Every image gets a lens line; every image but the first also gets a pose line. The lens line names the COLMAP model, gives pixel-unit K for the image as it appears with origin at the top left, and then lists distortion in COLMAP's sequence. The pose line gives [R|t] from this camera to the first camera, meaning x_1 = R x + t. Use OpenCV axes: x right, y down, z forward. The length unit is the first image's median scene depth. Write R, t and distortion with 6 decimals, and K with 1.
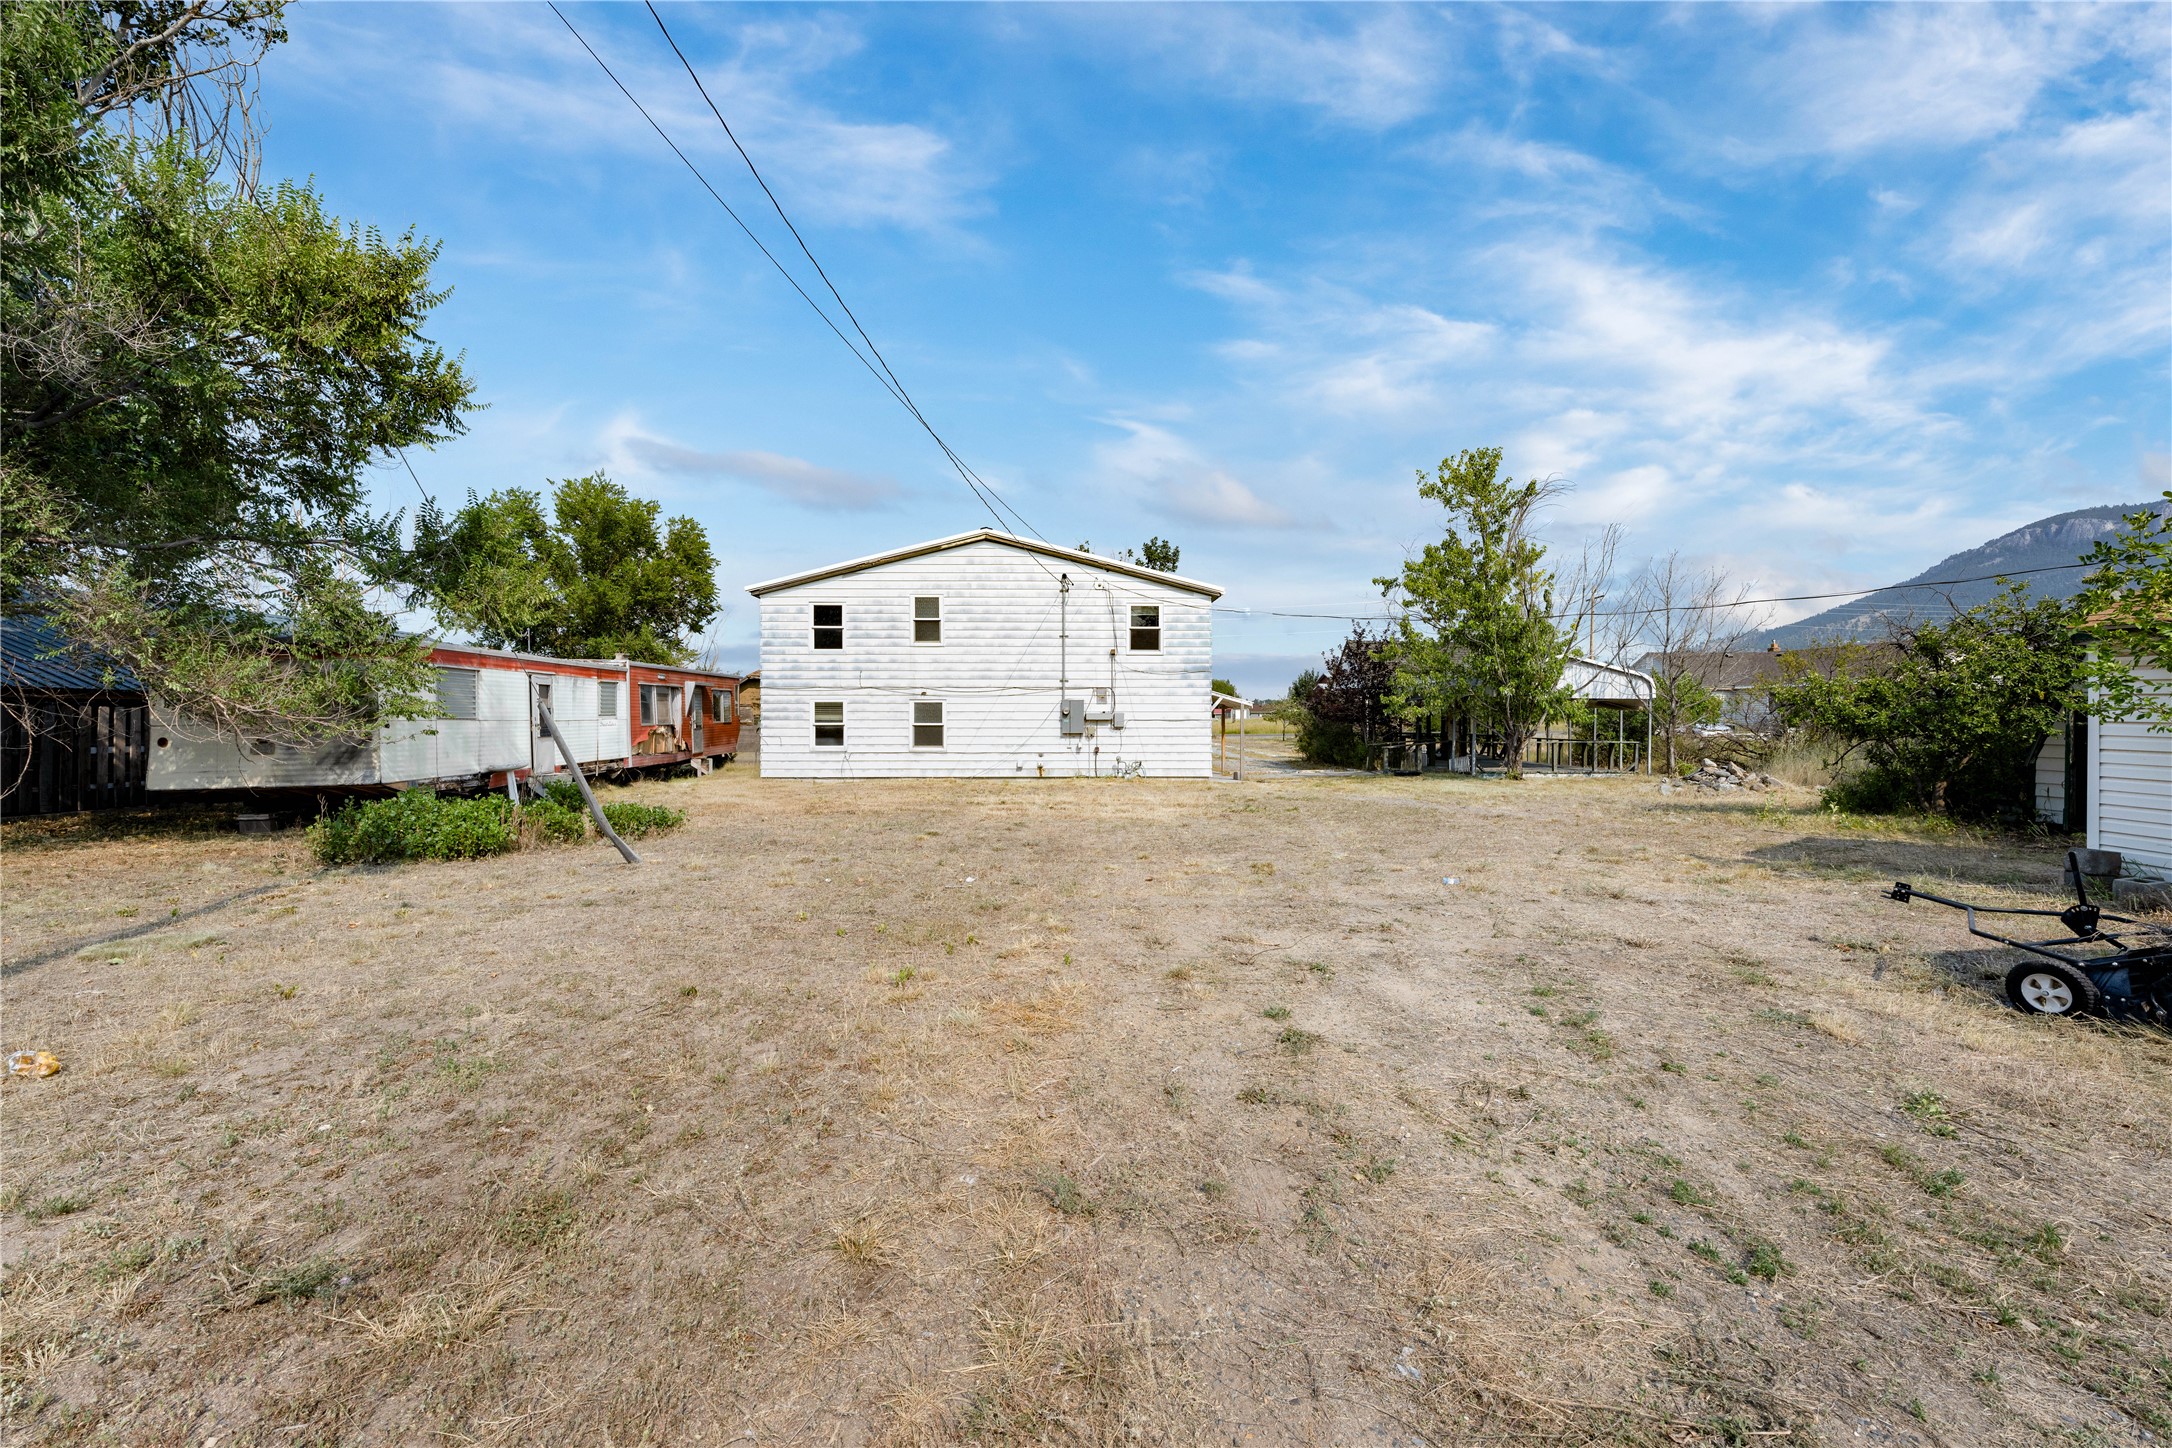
lens RADIAL K [[869.5, 0, 1081.3], [0, 869.5, 721.9], [0, 0, 1]] dist [-0.000964, 0.000170]
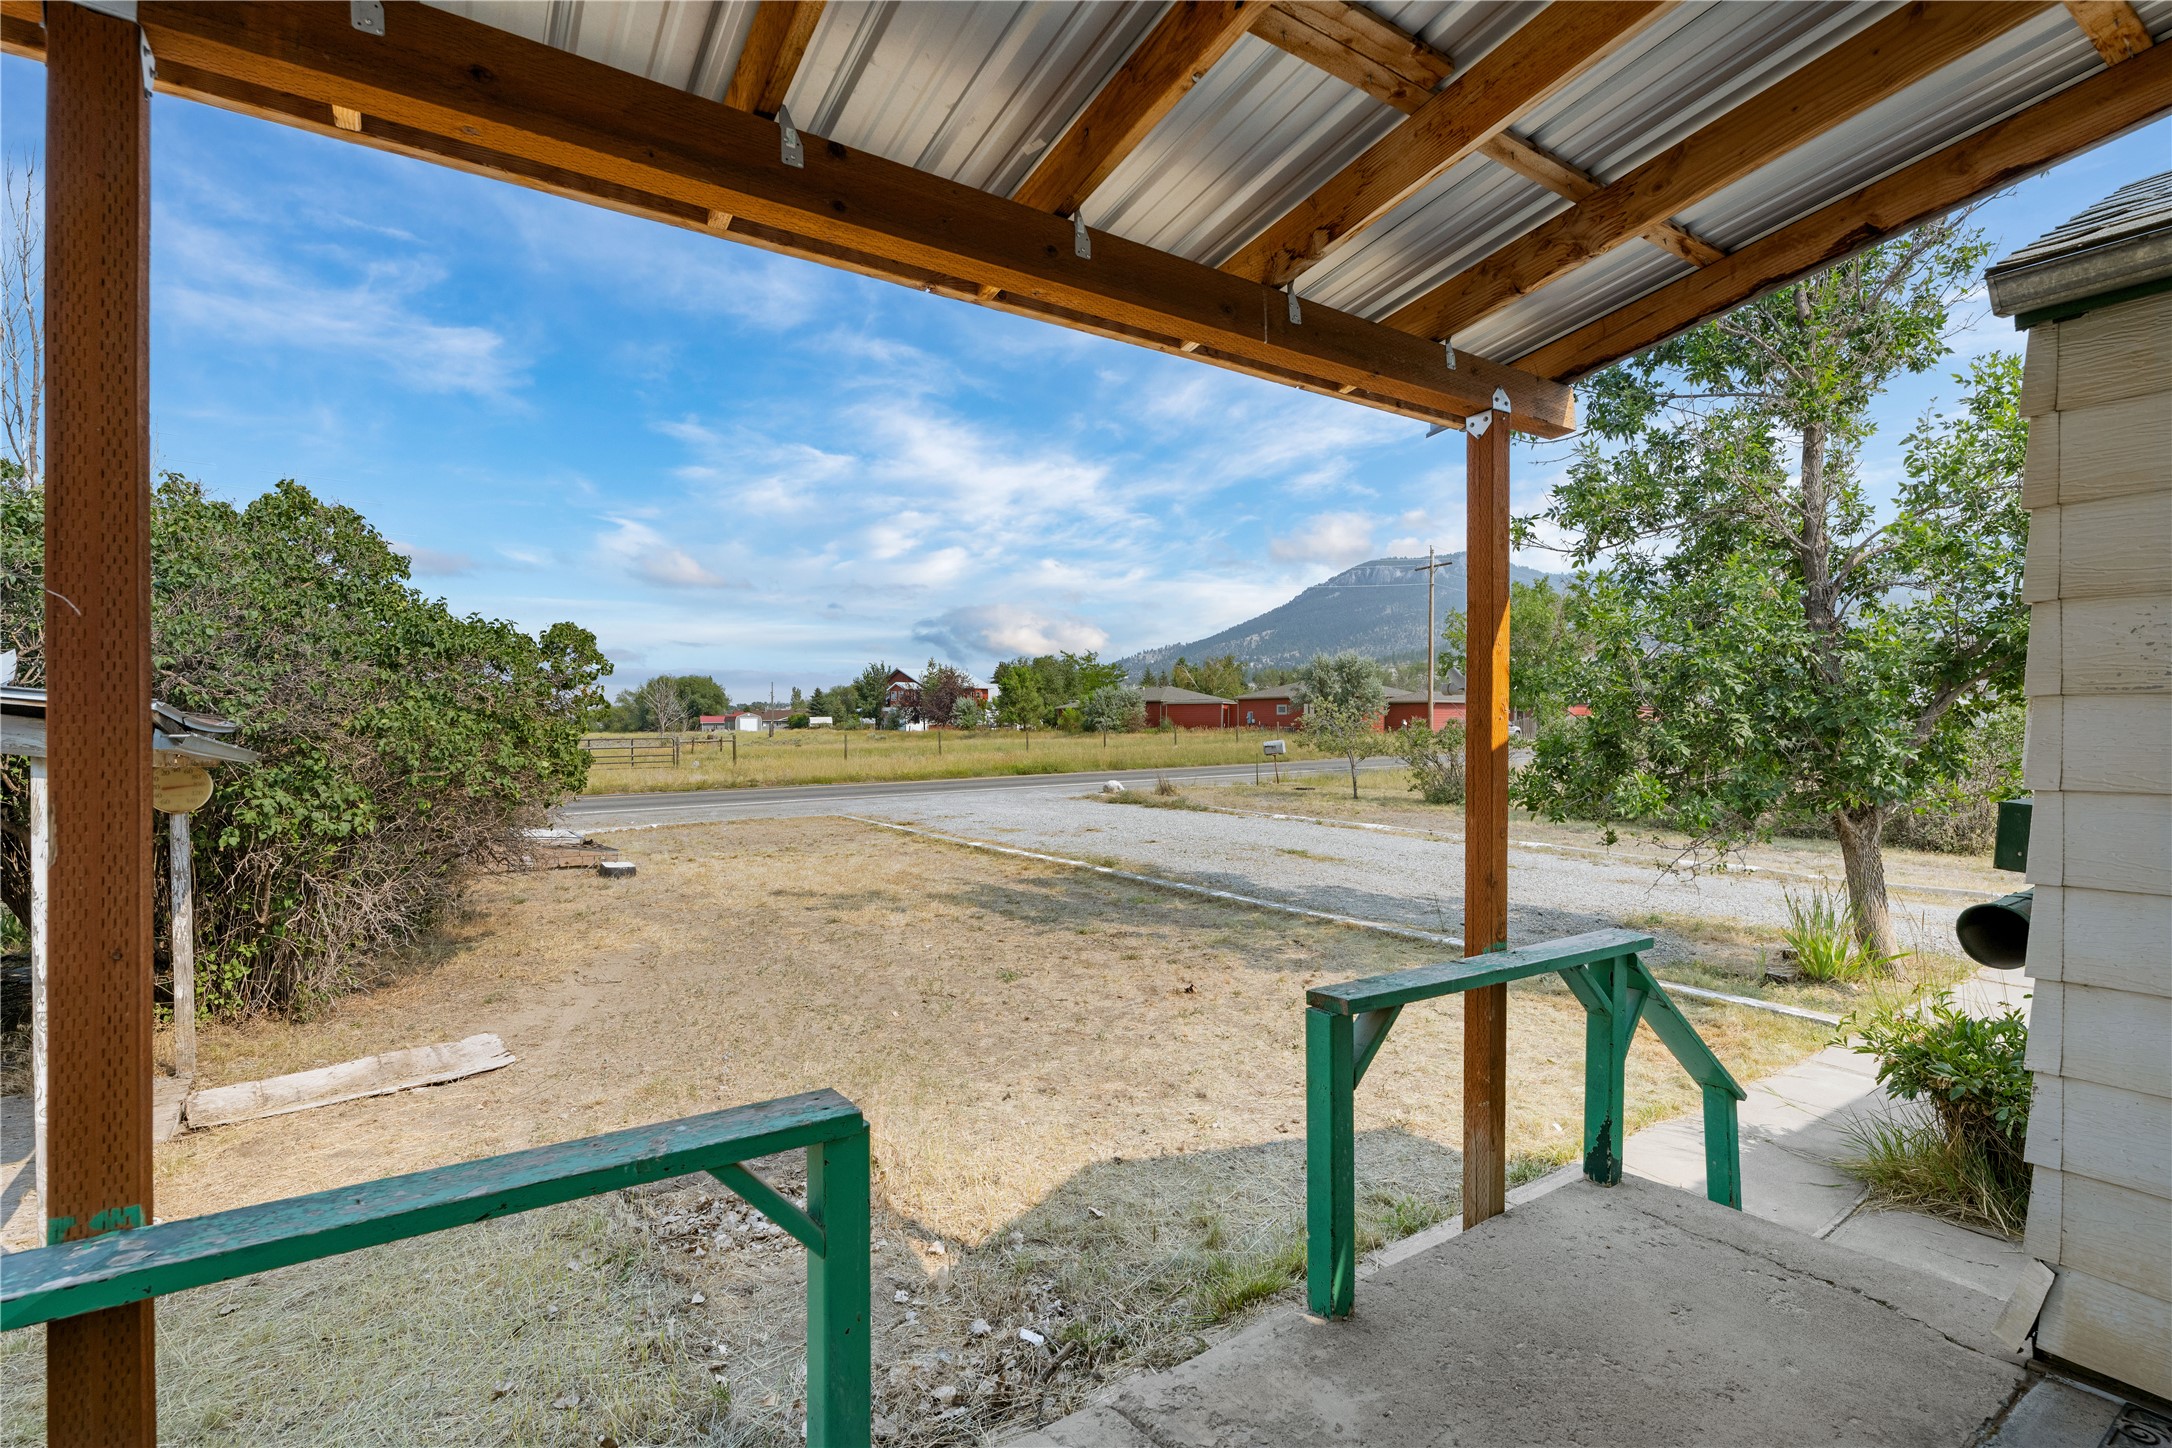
lens RADIAL K [[1017.9, 0, 1086.0], [0, 1017.9, 724.0], [0, 0, 1]] dist [-0.000492, -0.000399]
pose [[0.999992, -0.001100, 0.003878, 0.881895], [0.001098, 0.999999, 0.000372, 0.020493], [-0.003879, -0.000368, 0.999992, -0.820181]]
